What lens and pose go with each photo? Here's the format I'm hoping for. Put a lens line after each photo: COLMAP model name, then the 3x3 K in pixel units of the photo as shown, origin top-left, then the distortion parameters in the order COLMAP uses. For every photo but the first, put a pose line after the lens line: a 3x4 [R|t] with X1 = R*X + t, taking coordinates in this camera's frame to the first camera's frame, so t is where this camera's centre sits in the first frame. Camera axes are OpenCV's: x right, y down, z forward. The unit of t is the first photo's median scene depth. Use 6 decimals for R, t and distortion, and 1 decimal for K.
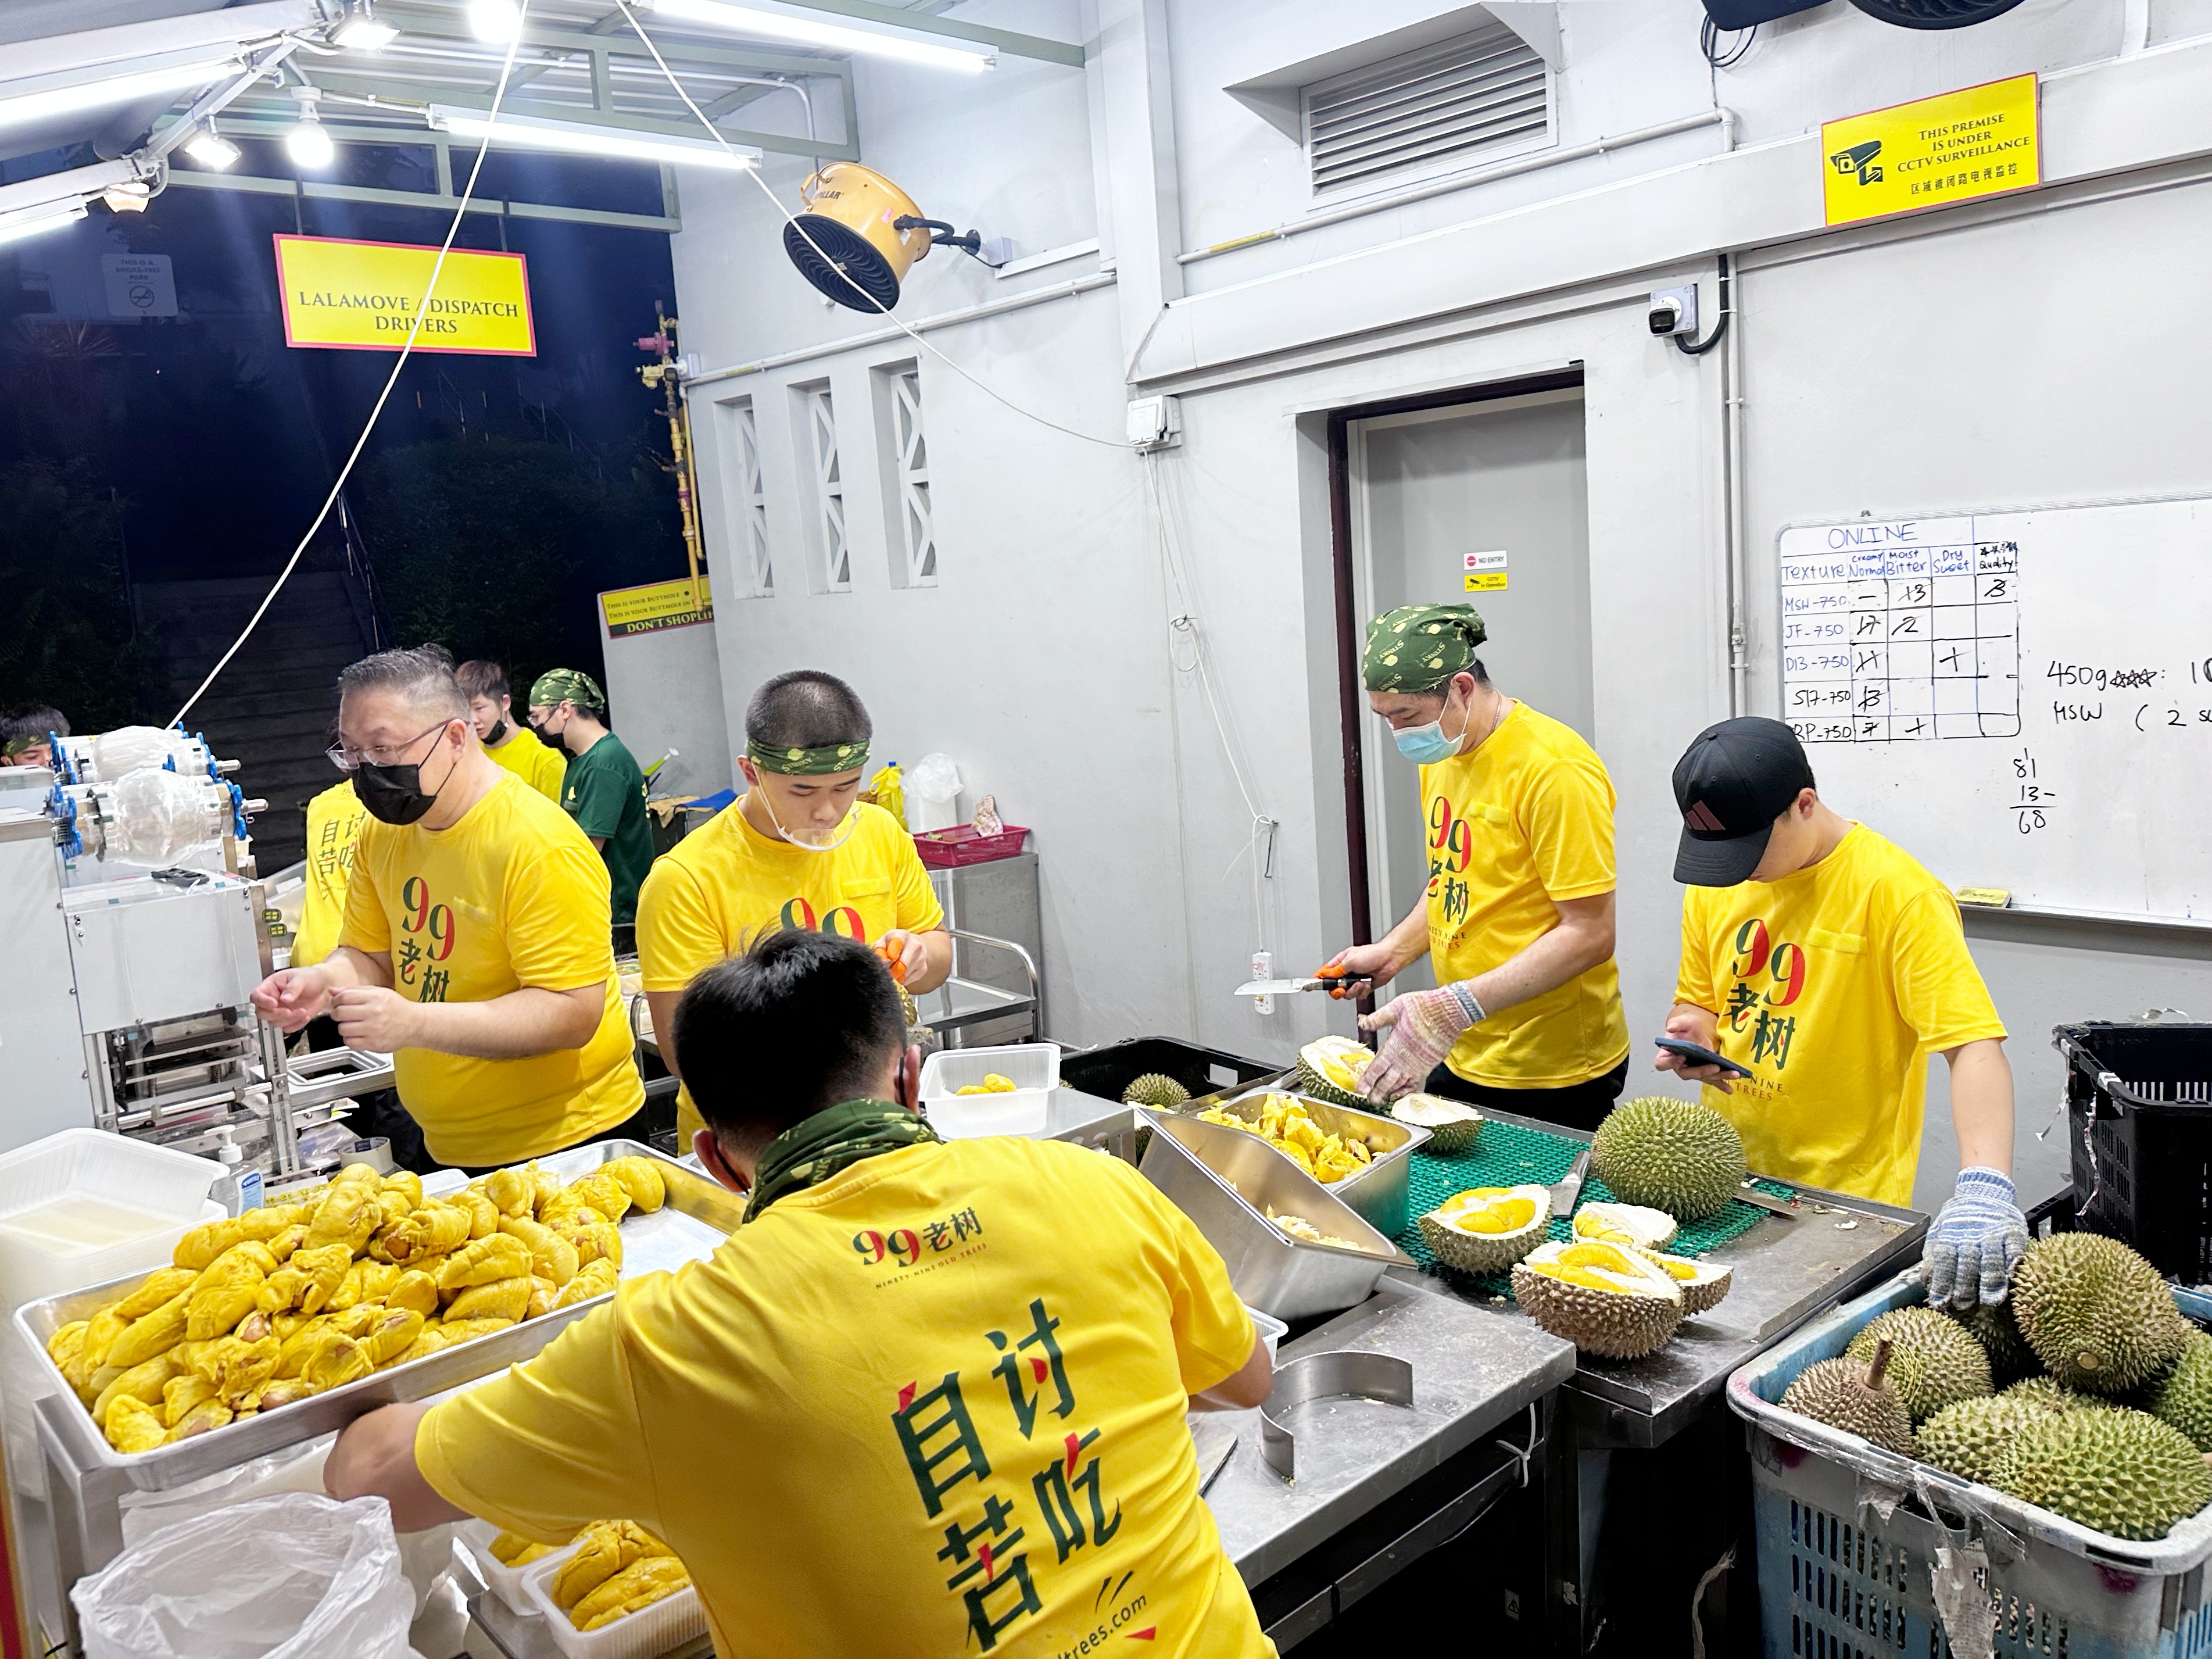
lens RADIAL K [[1578.8, 0, 1101.3], [0, 1578.8, 821.9], [0, 0, 1]] dist [-0.007525, -0.002696]
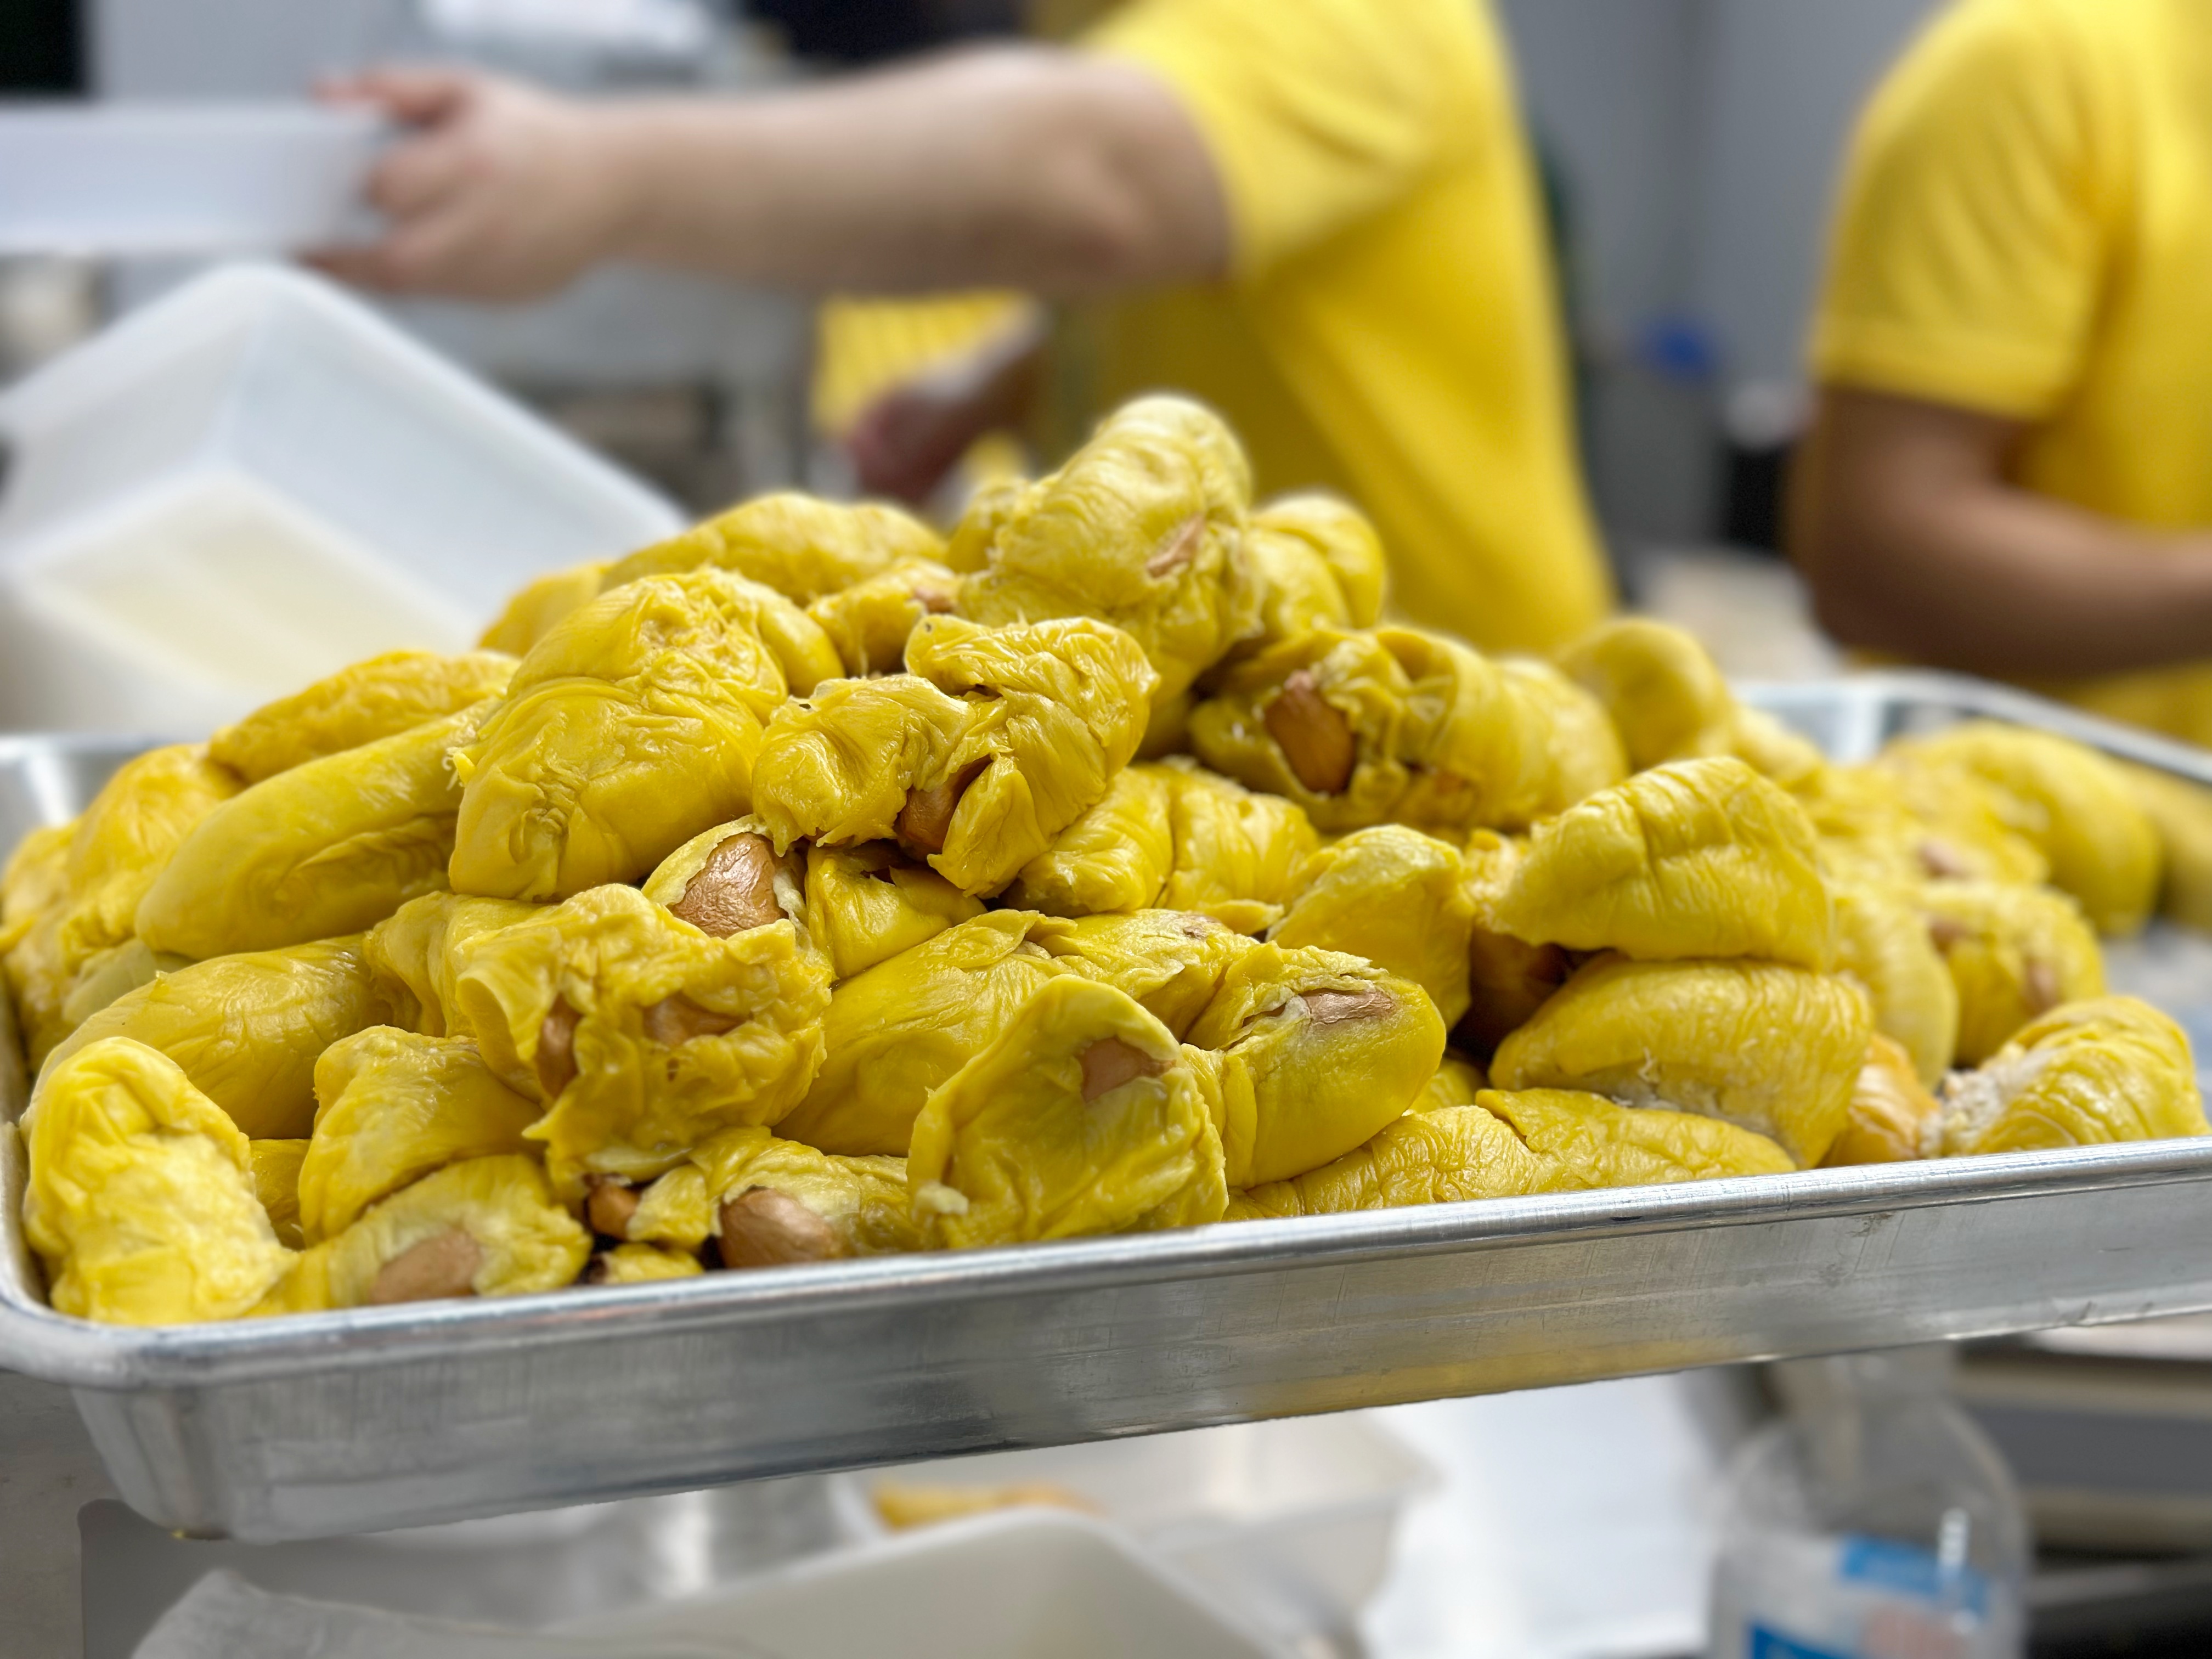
lens RADIAL K [[3098.8, 0, 1106.0], [0, 3098.8, 830.6], [0, 0, 1]] dist [0.085965, 0.000000]
pose [[0.919005, 0.168246, -0.356542, -0.345765], [-0.131428, 0.983378, 0.125277, 0.255439], [0.371693, -0.068270, 0.925842, 0.635943]]
